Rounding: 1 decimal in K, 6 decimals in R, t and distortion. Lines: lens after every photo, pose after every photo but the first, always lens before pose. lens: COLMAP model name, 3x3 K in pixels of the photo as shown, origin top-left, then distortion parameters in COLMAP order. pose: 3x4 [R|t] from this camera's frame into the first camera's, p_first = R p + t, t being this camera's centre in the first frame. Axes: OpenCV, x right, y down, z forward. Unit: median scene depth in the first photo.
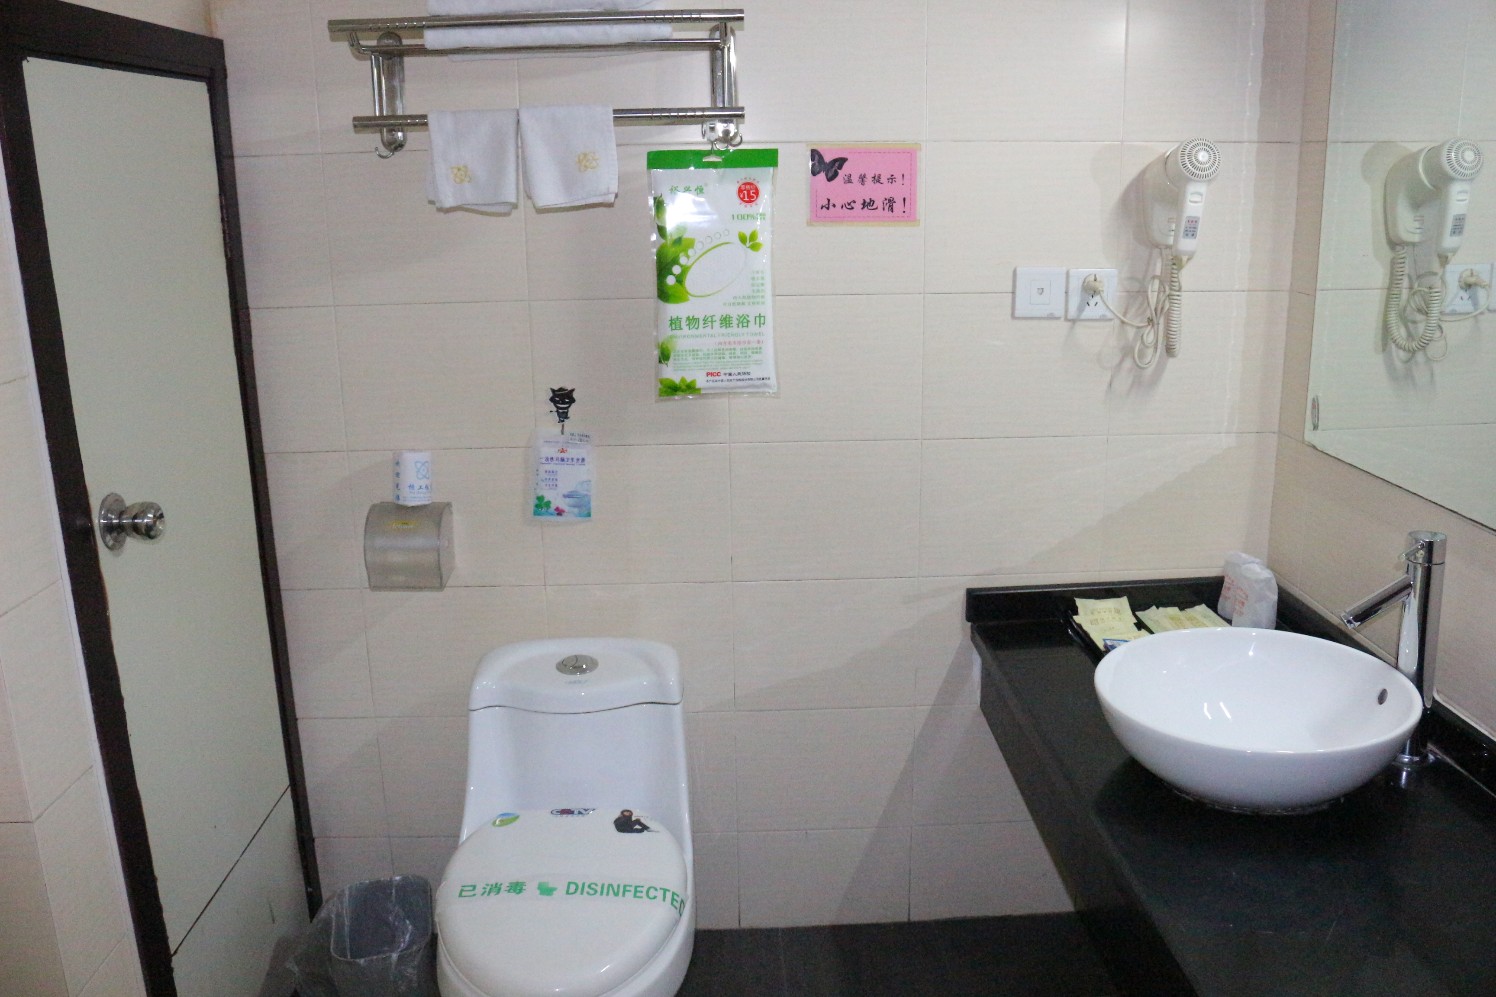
lens RADIAL K [[1247.6, 0, 748.0], [0, 1247.6, 498.5], [0, 0, 1]] dist [-0.154255, 0.138195]
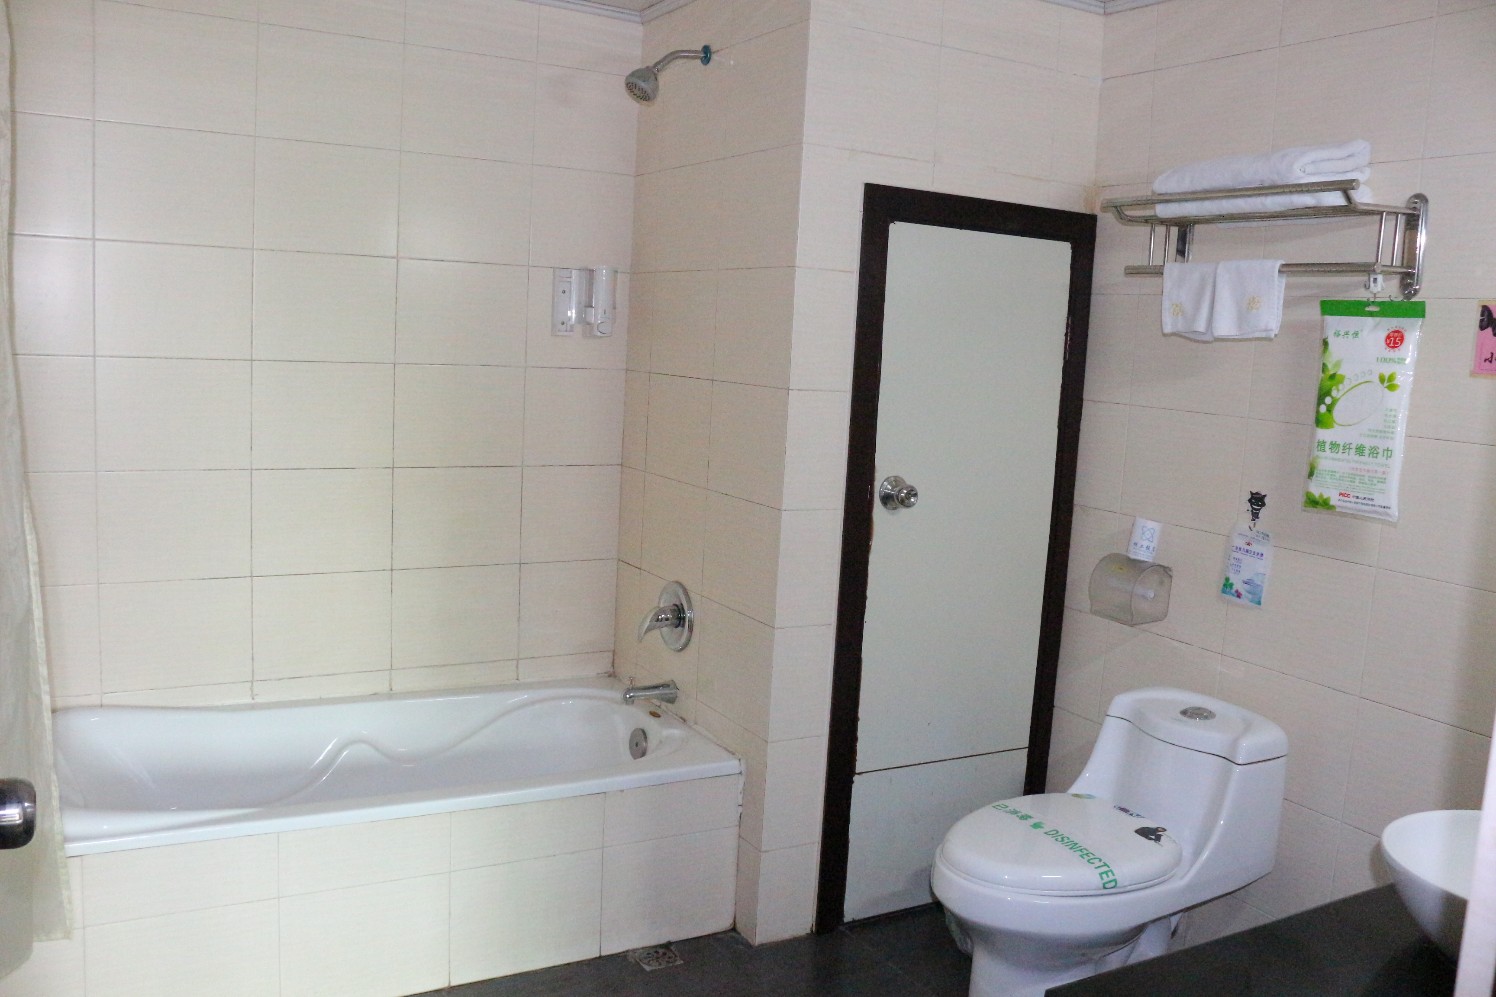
lens RADIAL K [[1247.6, 0, 748.0], [0, 1247.6, 498.5], [0, 0, 1]] dist [-0.154255, 0.138195]
pose [[0.455402, 0.156541, -0.876415, 0.699952], [-0.297899, 0.954468, 0.015689, 0.048467], [0.838967, 0.253939, 0.481301, 0.012810]]
